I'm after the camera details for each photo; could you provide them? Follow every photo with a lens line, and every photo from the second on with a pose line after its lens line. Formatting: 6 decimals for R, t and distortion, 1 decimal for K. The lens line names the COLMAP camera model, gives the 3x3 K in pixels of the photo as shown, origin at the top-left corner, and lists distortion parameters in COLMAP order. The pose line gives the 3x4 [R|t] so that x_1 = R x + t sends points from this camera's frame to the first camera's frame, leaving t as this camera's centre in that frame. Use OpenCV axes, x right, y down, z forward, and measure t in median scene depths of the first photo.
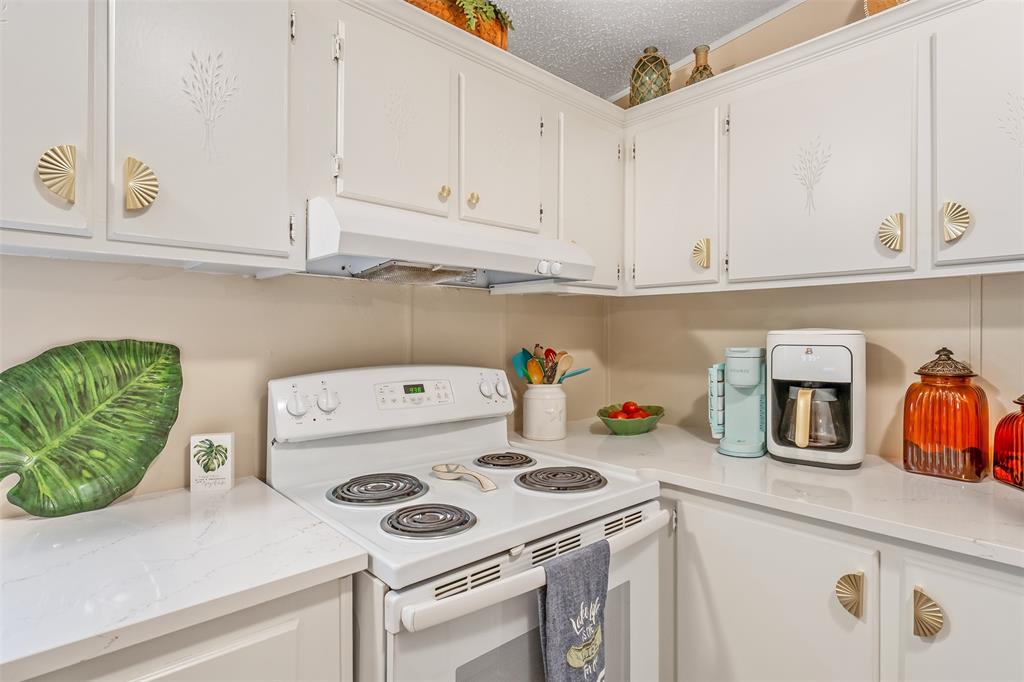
lens RADIAL K [[525.7, 0, 512.5], [0, 525.7, 339.1], [0, 0, 1]] dist [-0.000230, 0.000016]
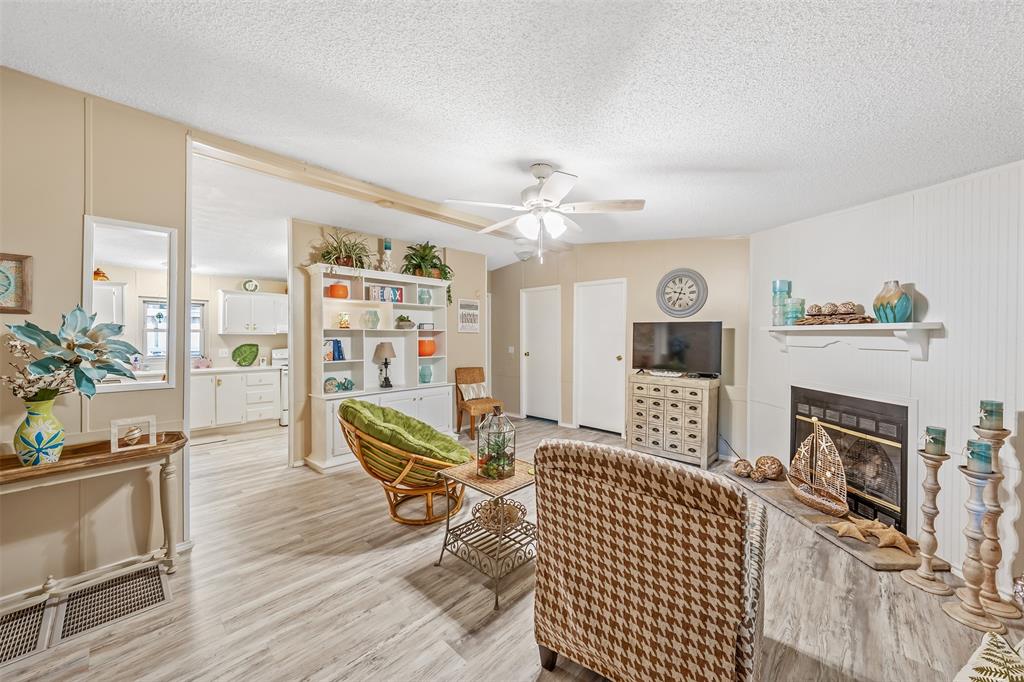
lens RADIAL K [[372.0, 0, 512.4], [0, 372.0, 337.6], [0, 0, 1]] dist [0.000679, 0.000025]
pose [[0.995504, 0.001212, 0.094713, 2.390104], [-0.001322, 0.999999, 0.001101, -0.097542], [-0.094712, -0.001221, 0.995504, -4.485644]]
